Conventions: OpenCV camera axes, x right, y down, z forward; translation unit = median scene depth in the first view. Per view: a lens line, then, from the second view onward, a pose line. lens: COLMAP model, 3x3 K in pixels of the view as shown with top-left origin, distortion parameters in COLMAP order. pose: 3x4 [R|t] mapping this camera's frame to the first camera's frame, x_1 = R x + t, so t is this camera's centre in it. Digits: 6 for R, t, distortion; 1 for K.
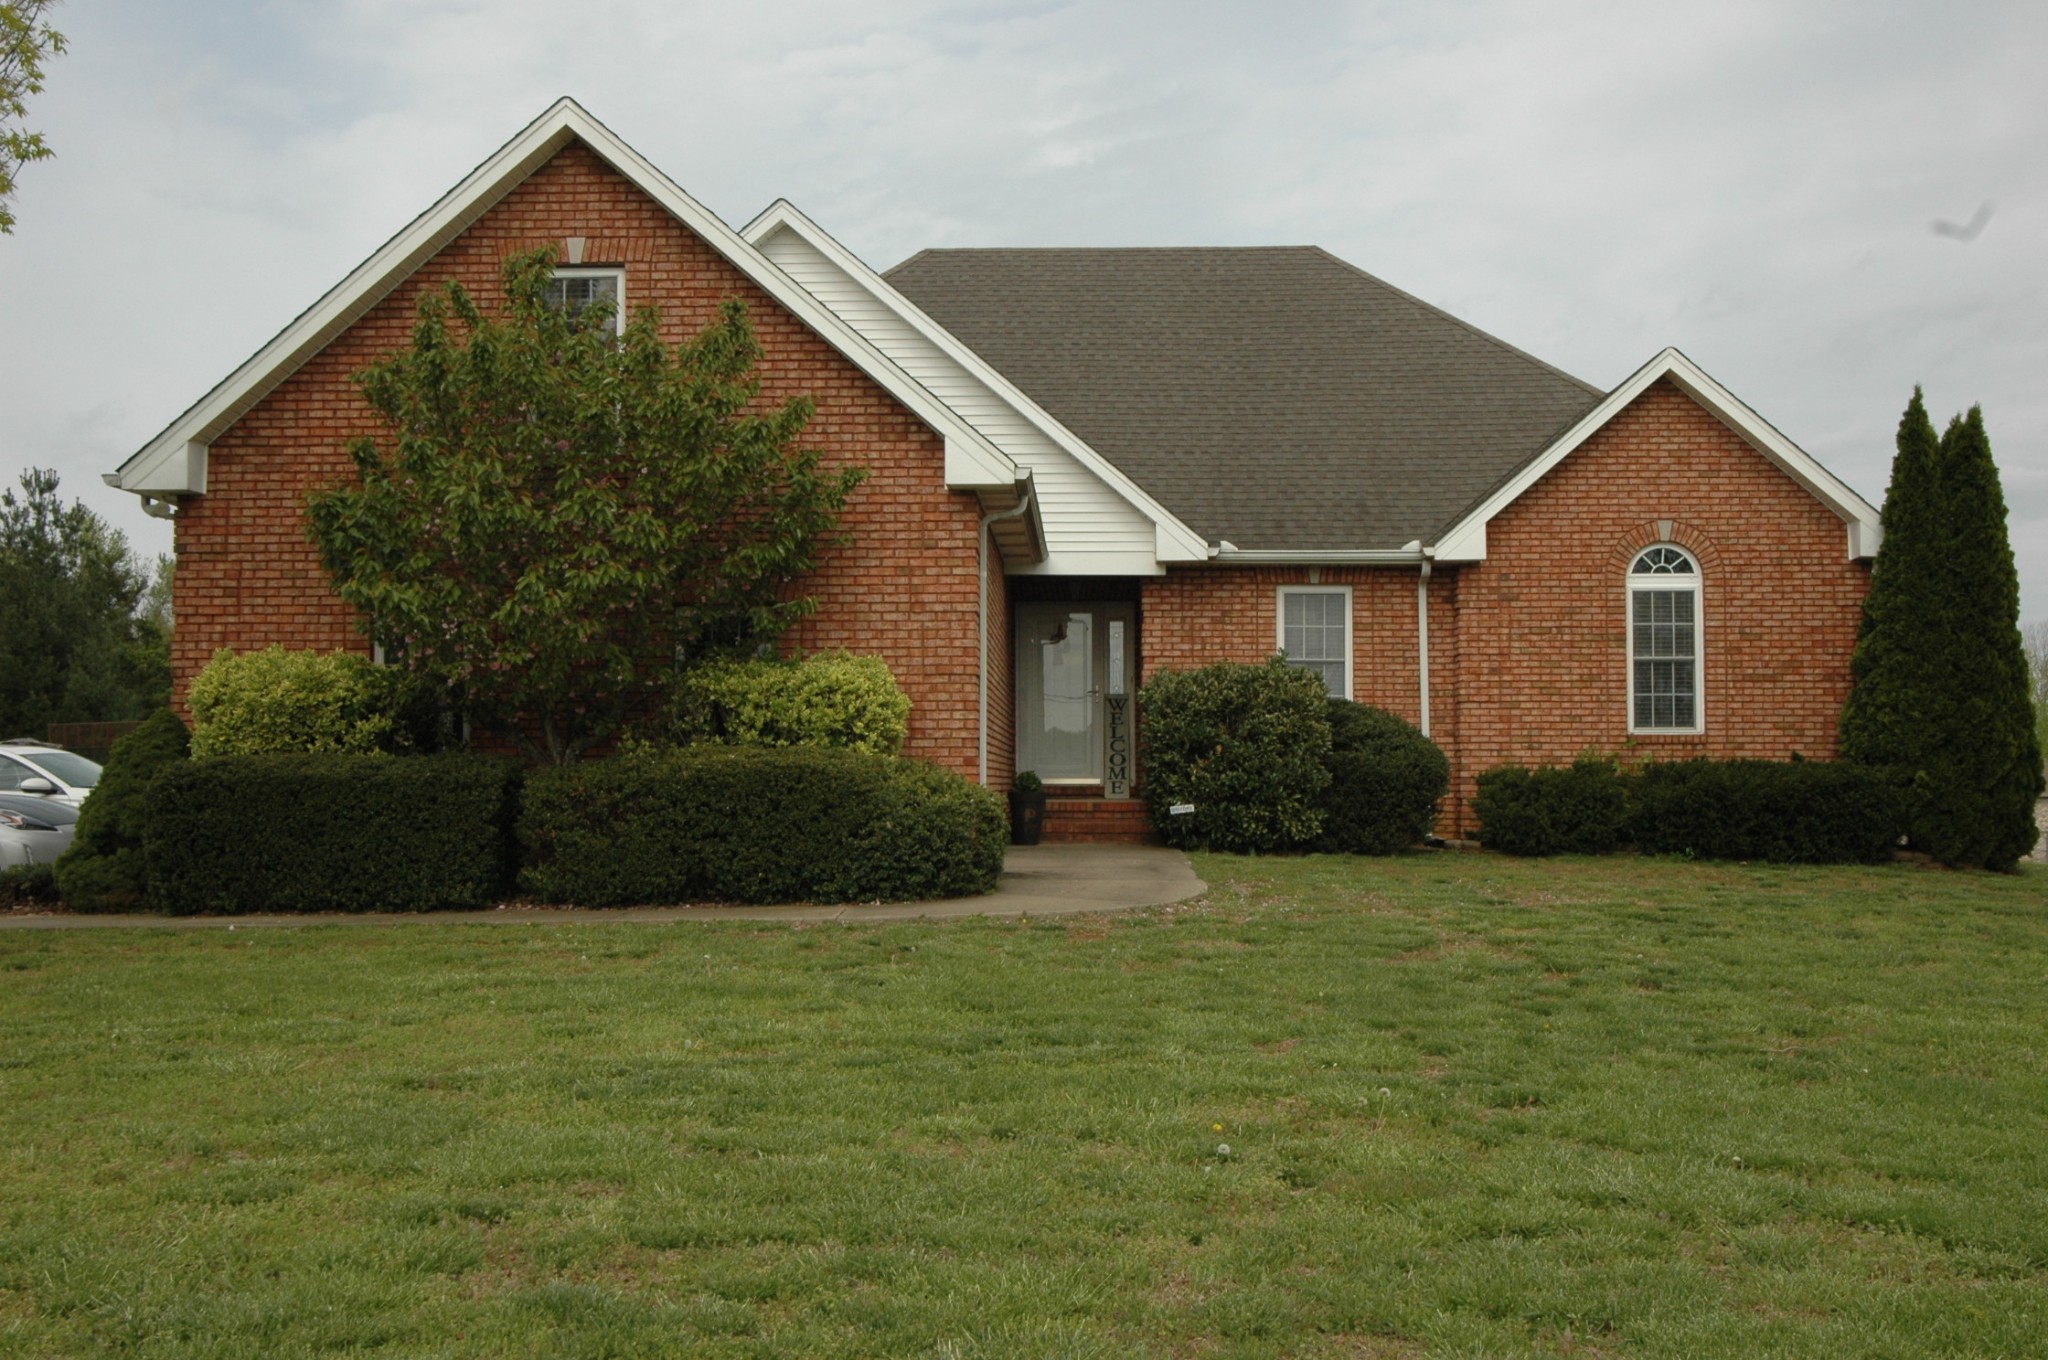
lens RADIAL K [[1363.3, 0, 1024.0], [0, 1363.3, 680.0], [0, 0, 1]] dist [-0.079384, 0.033649]
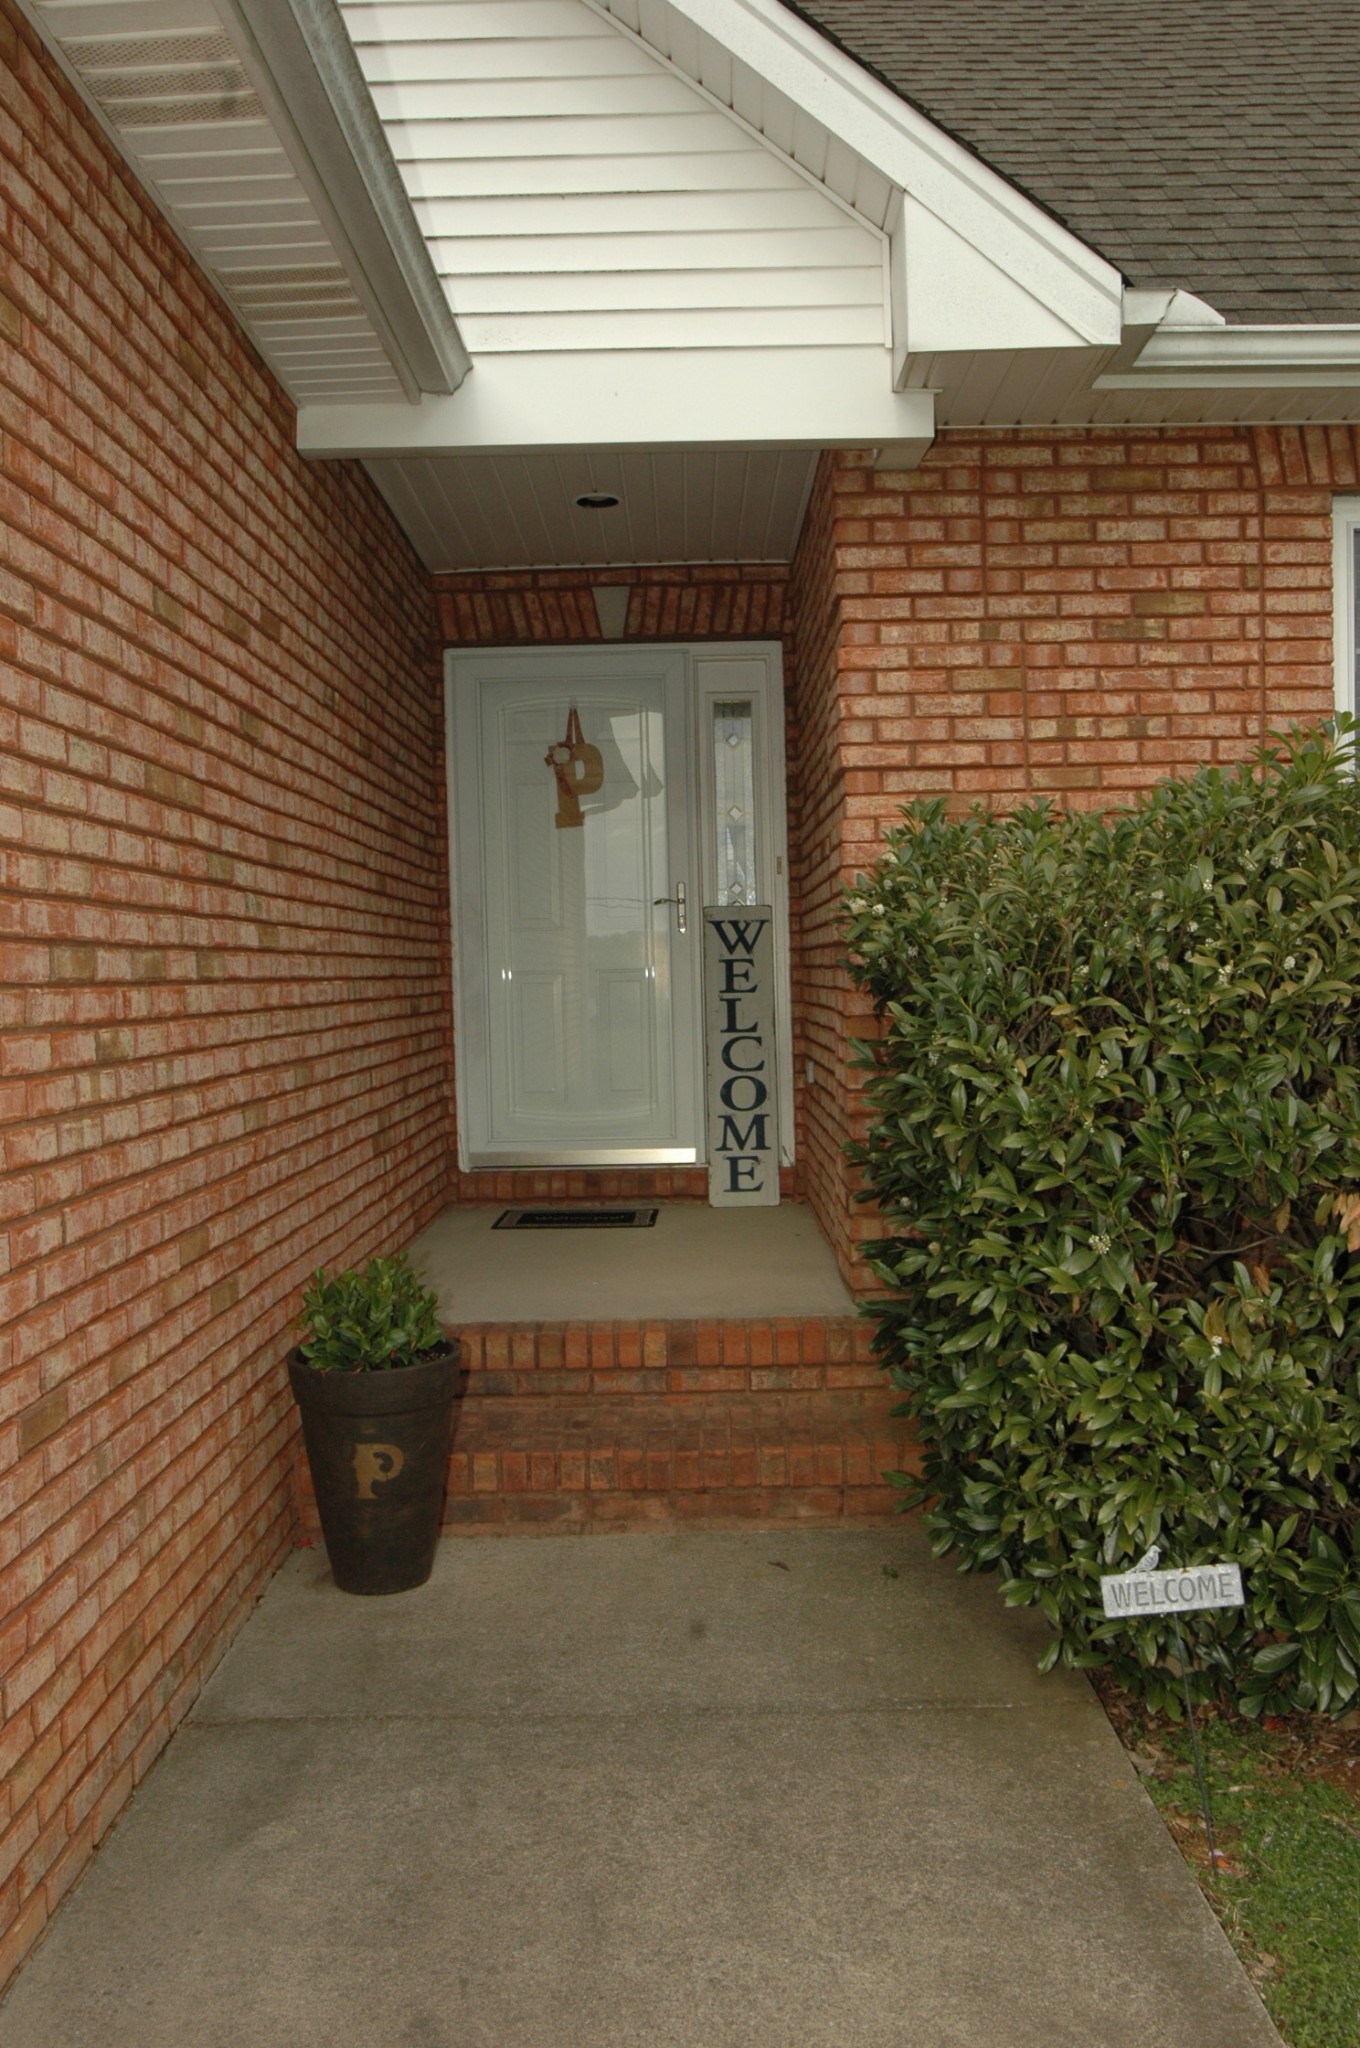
lens RADIAL K [[1363.3, 0, 680.0], [0, 1363.3, 1024.0], [0, 0, 1]] dist [-0.079384, 0.033649]
pose [[0.998892, -0.025465, 0.039566, 0.043504], [0.021315, 0.994559, 0.101968, 0.004817], [-0.041947, -0.101012, 0.994001, 0.731402]]
